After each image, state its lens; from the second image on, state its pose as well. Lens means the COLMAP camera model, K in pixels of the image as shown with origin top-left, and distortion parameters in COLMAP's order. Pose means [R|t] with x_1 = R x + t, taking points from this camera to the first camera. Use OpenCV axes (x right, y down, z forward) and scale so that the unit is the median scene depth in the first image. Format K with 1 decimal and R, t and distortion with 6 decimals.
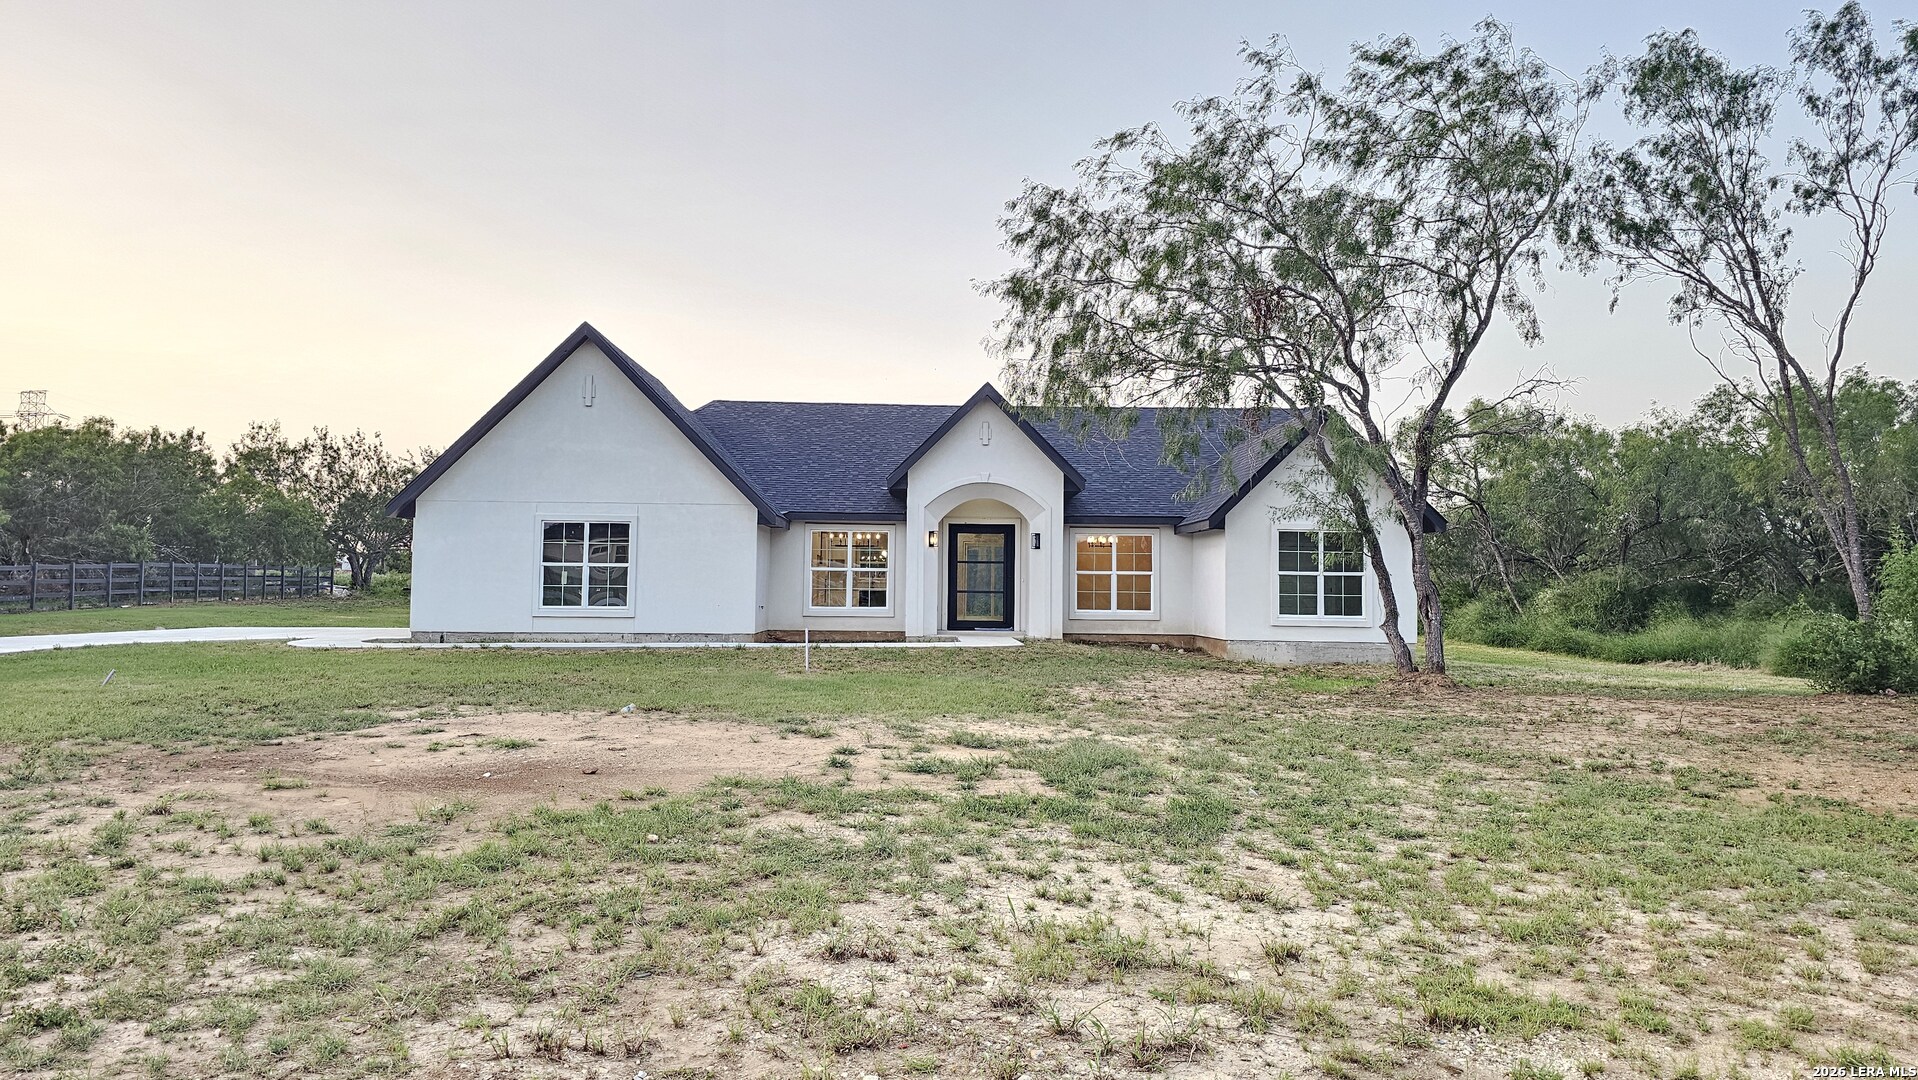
lens RADIAL K [[1349.6, 0, 959.0], [0, 1349.6, 540.0], [0, 0, 1]] dist [0.002619, -0.000535]
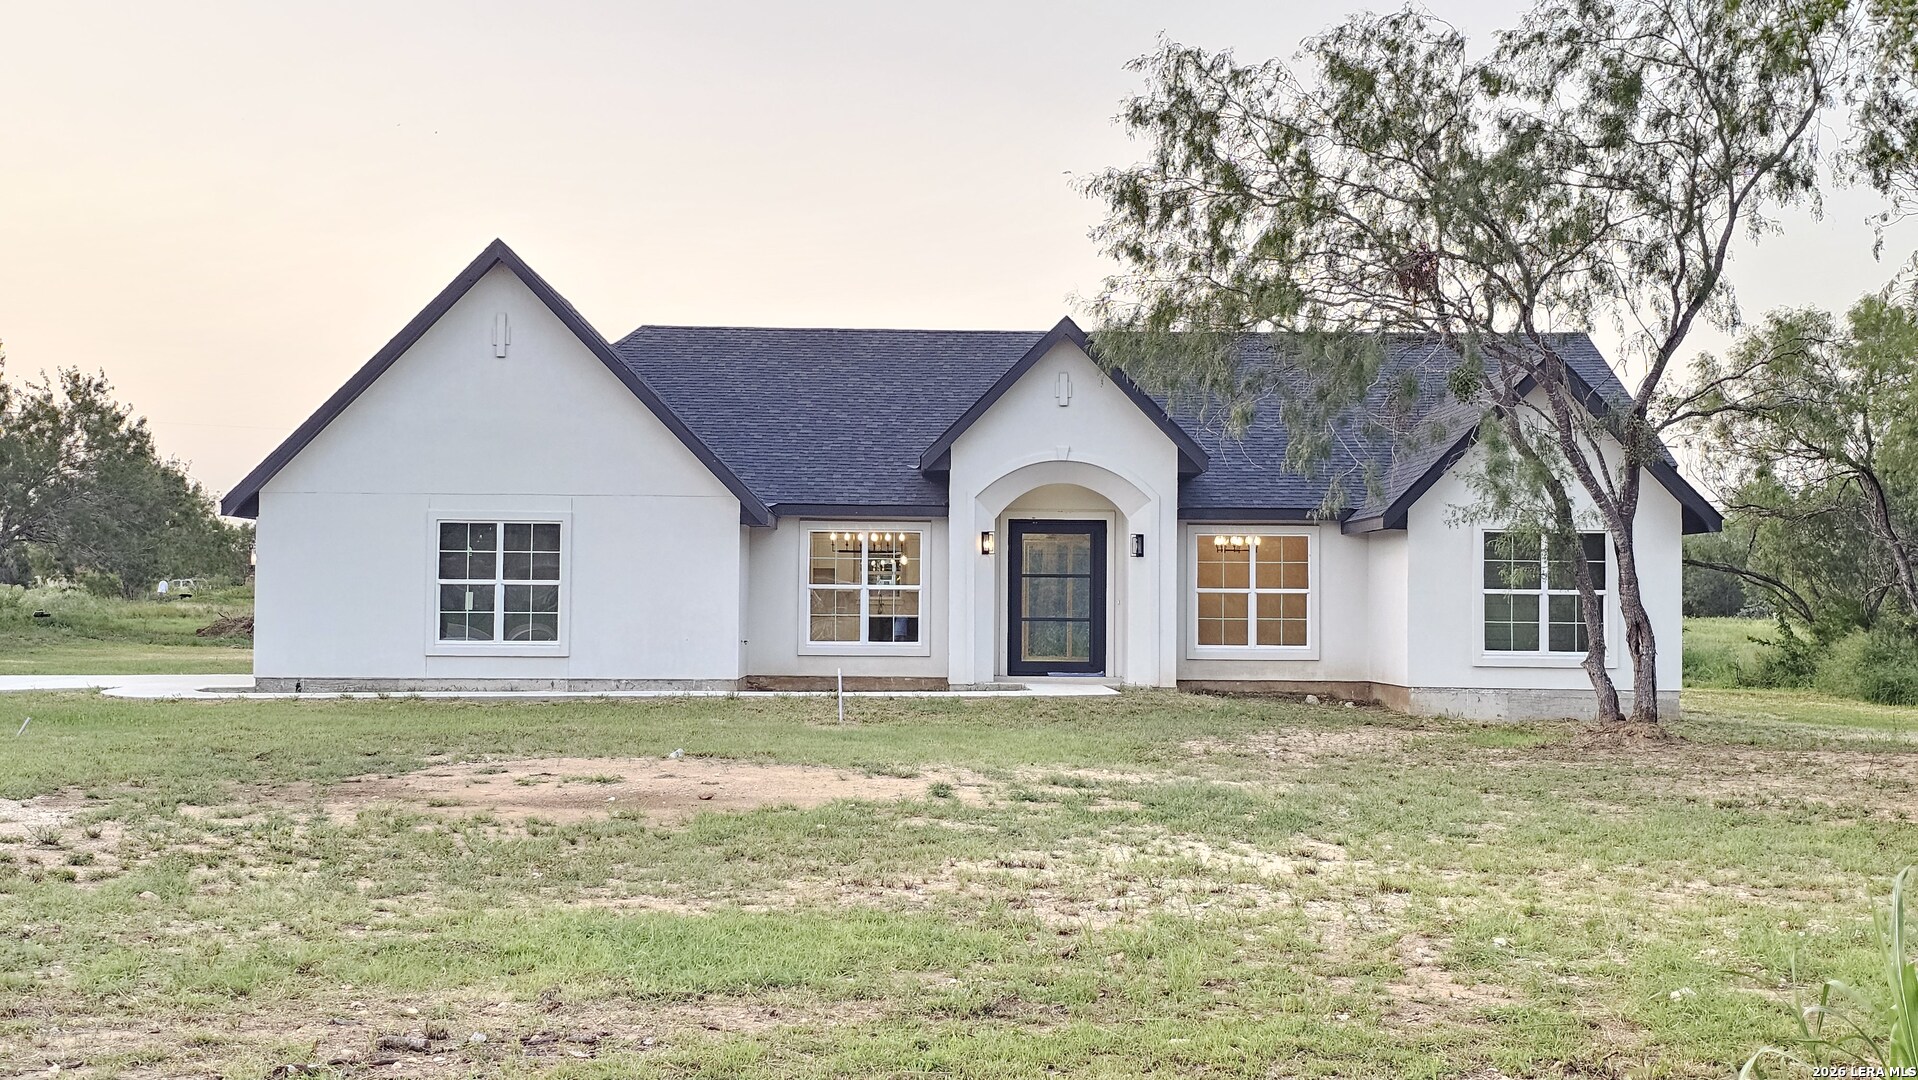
lens RADIAL K [[1349.6, 0, 959.0], [0, 1349.6, 540.0], [0, 0, 1]] dist [0.002619, -0.000535]
pose [[0.997351, -0.006917, -0.072416, 0.016094], [0.005172, 0.999692, -0.024260, 0.014378], [0.072561, 0.023821, 0.997079, 0.307950]]
